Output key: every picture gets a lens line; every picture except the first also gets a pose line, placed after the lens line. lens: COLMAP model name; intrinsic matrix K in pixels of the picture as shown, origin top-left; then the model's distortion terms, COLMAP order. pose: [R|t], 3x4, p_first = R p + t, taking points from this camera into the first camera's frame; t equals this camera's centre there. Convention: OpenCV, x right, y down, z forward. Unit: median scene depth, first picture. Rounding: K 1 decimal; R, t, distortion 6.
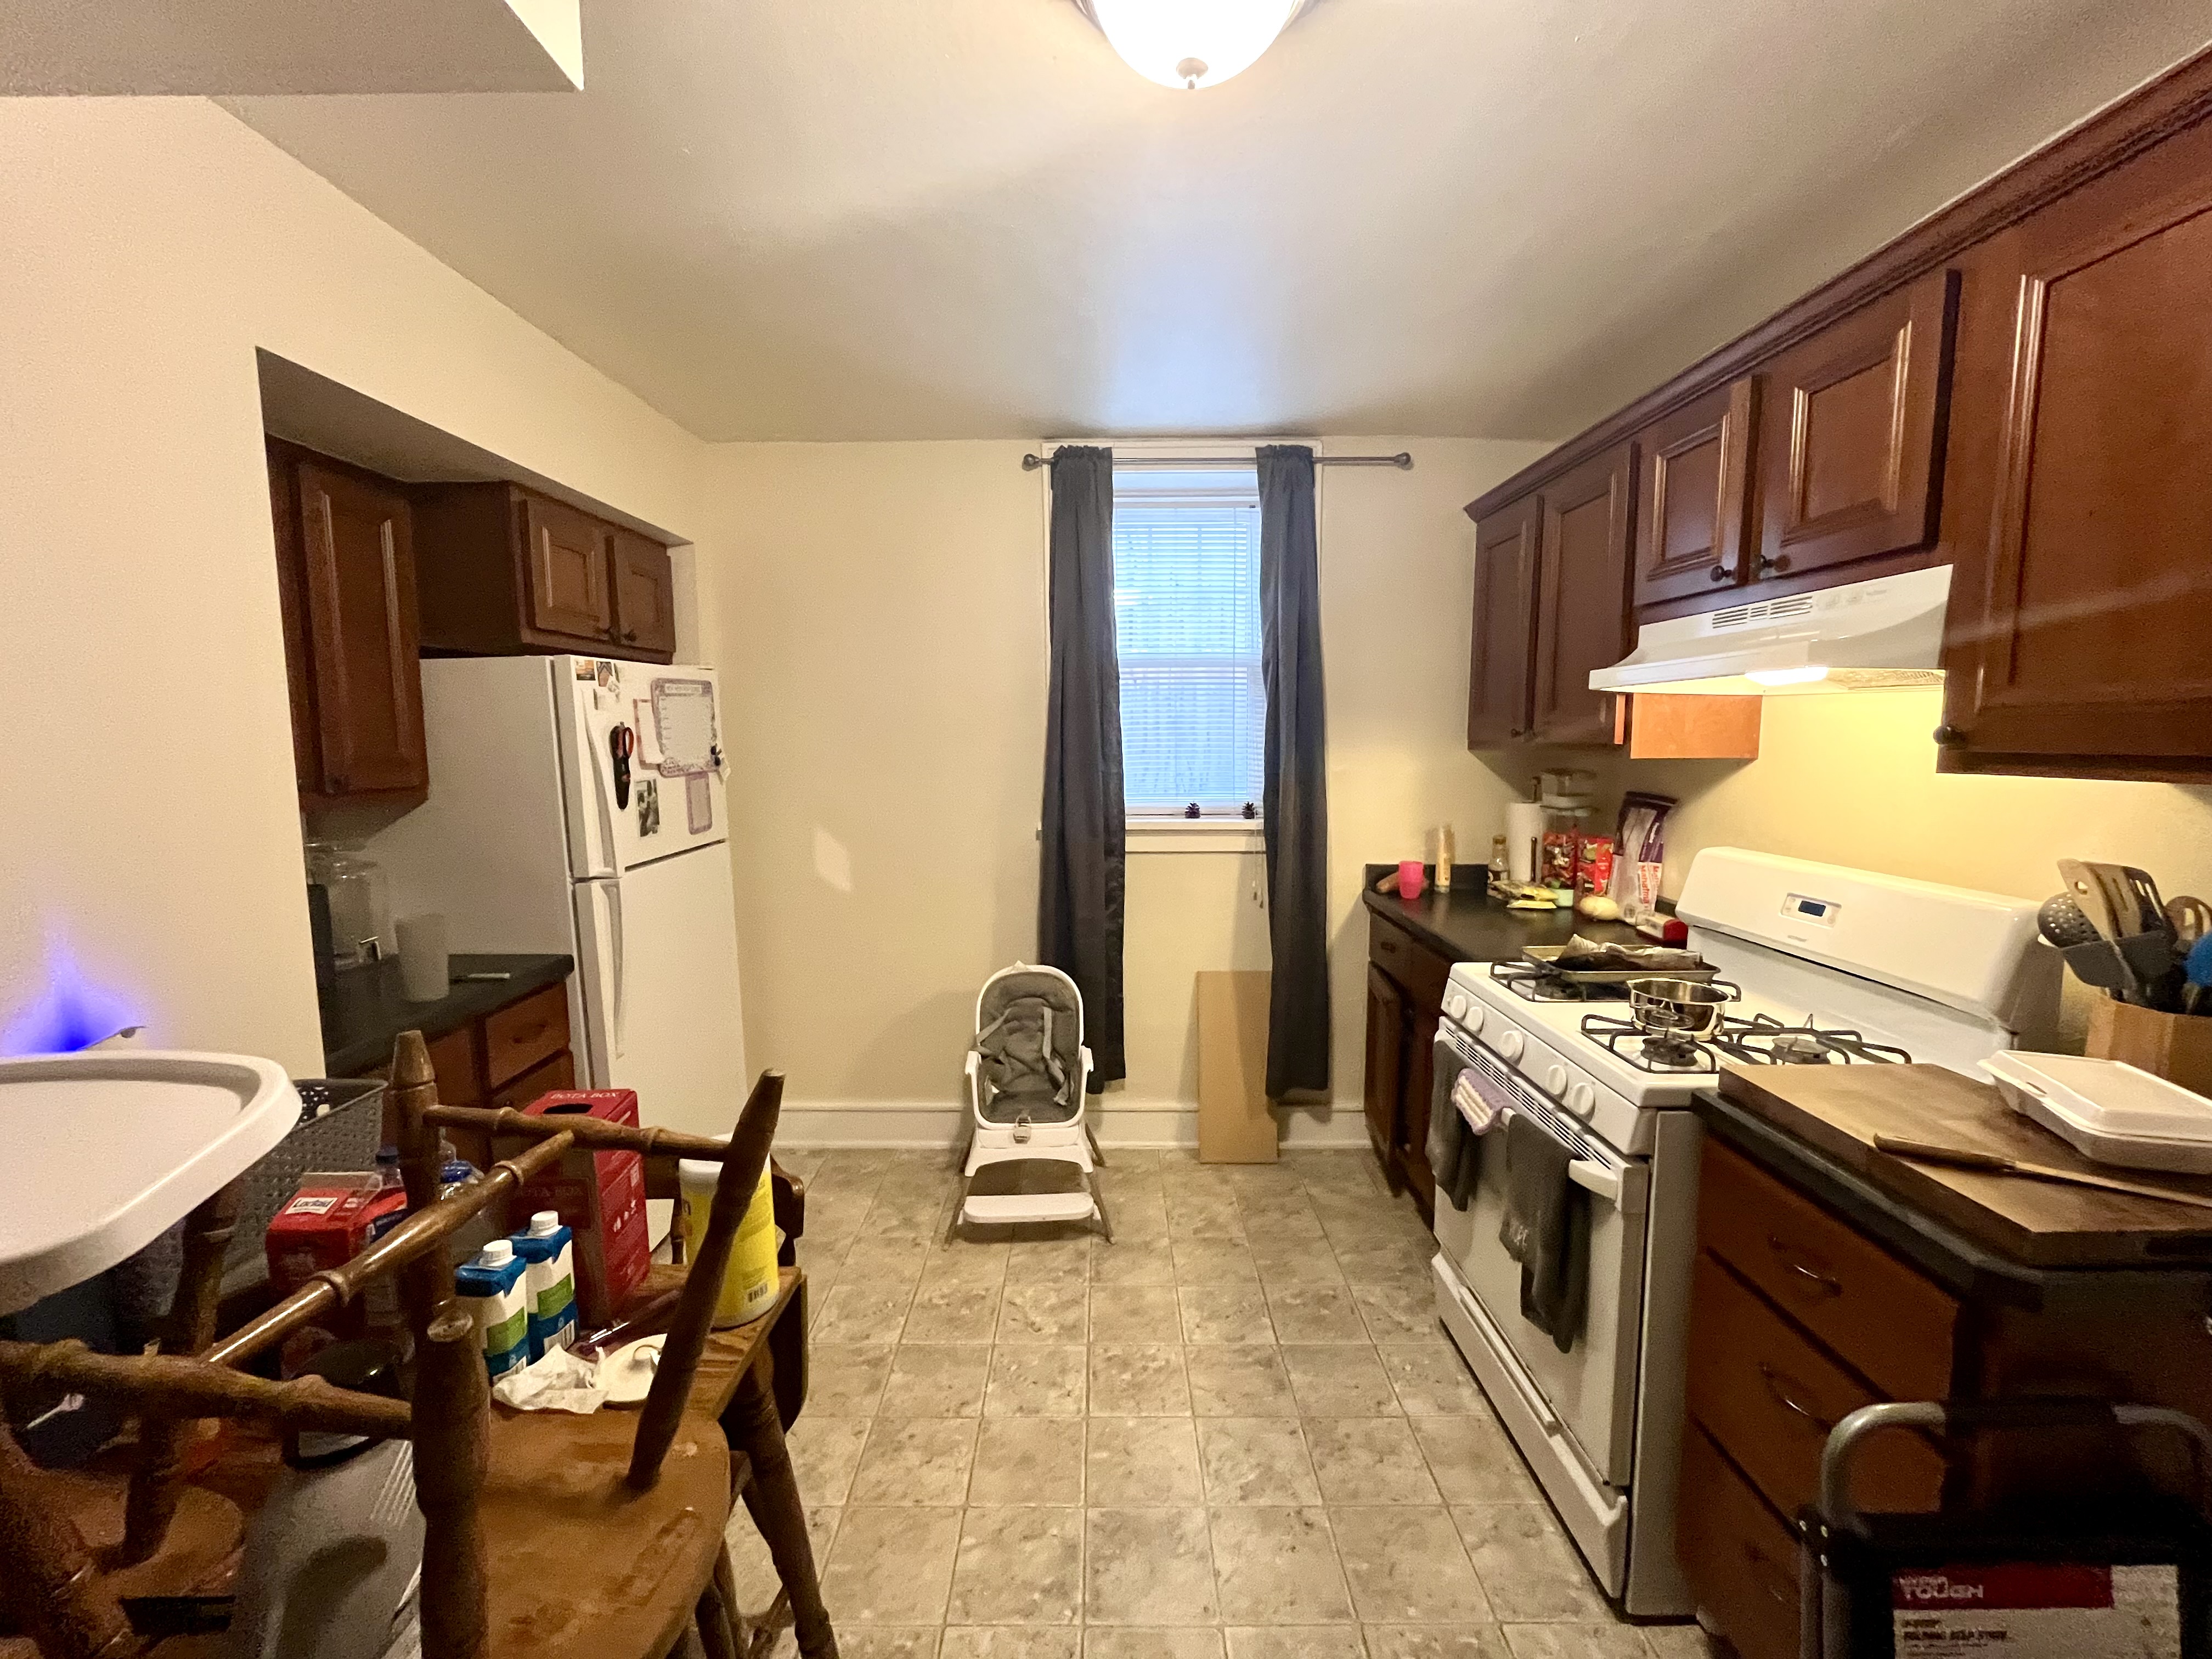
lens RADIAL K [[894.5, 0, 1100.7], [0, 894.5, 828.6], [0, 0, 1]] dist [-0.001776, -0.000773]
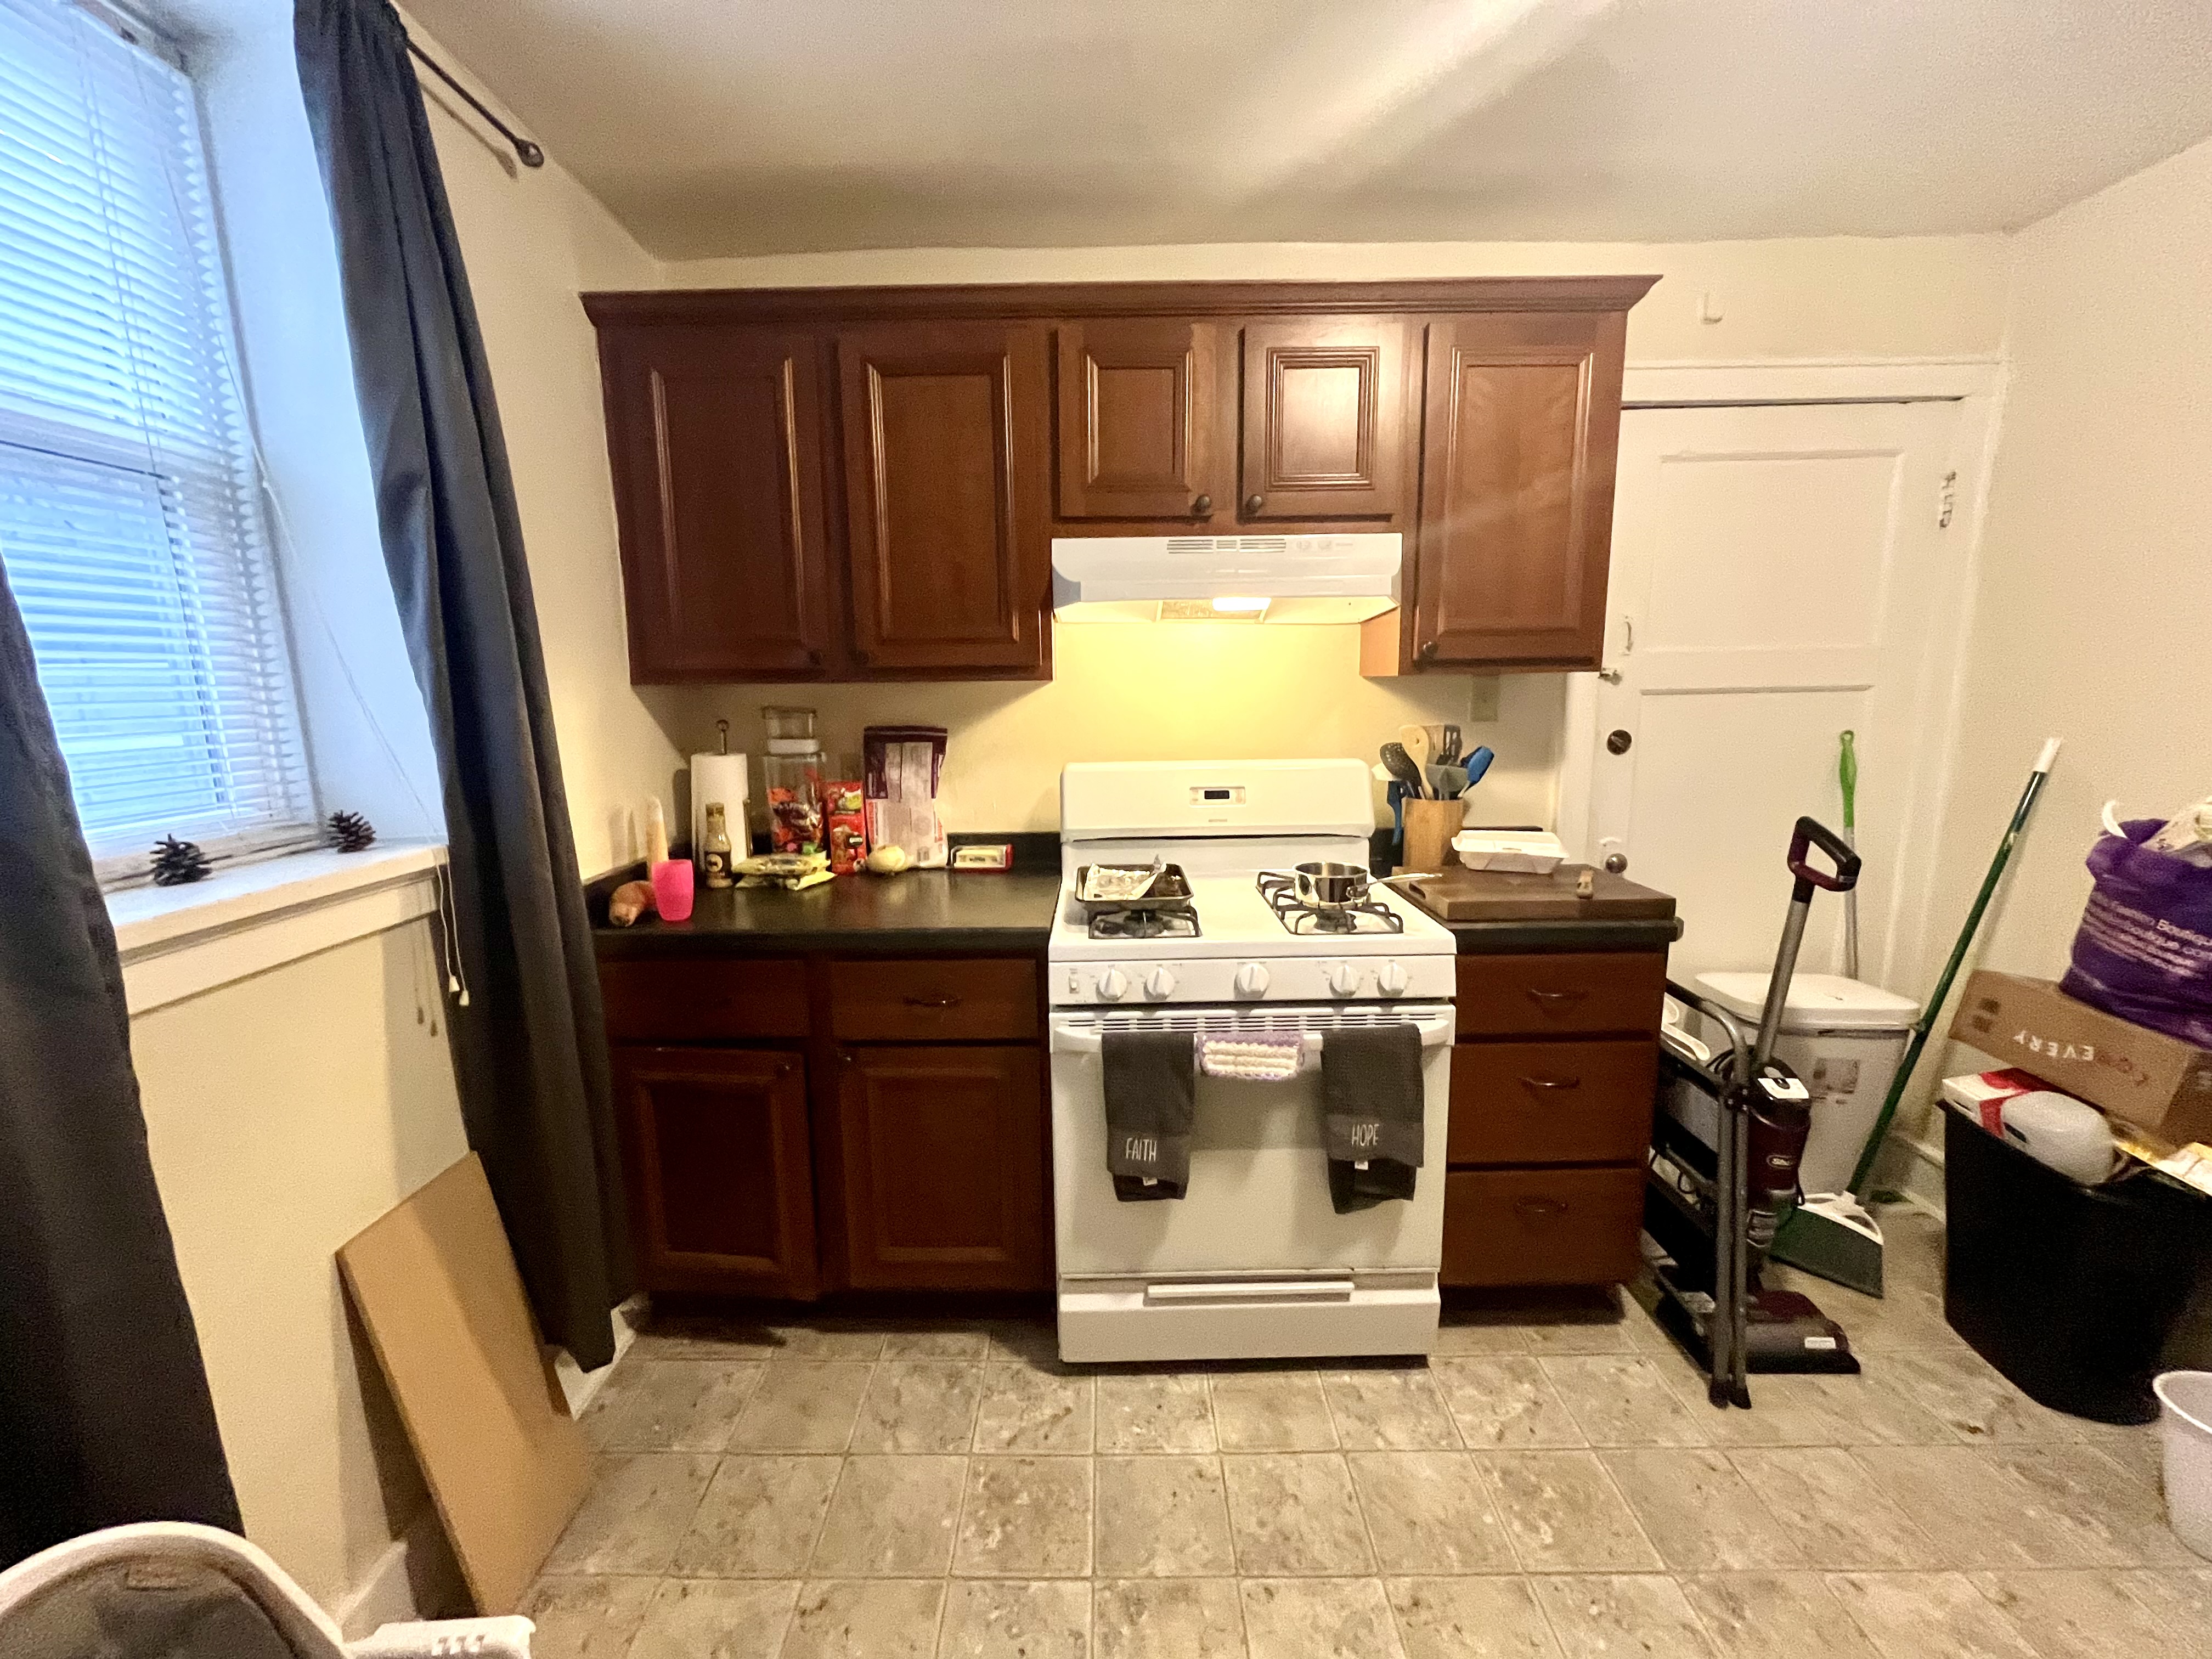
lens RADIAL K [[894.5, 0, 1100.7], [0, 894.5, 828.6], [0, 0, 1]] dist [-0.001776, -0.000773]
pose [[0.004367, -0.160270, 0.987064, -0.307087], [0.121162, 0.979886, 0.158569, -0.056540], [-0.992623, 0.118902, 0.023698, 0.777848]]
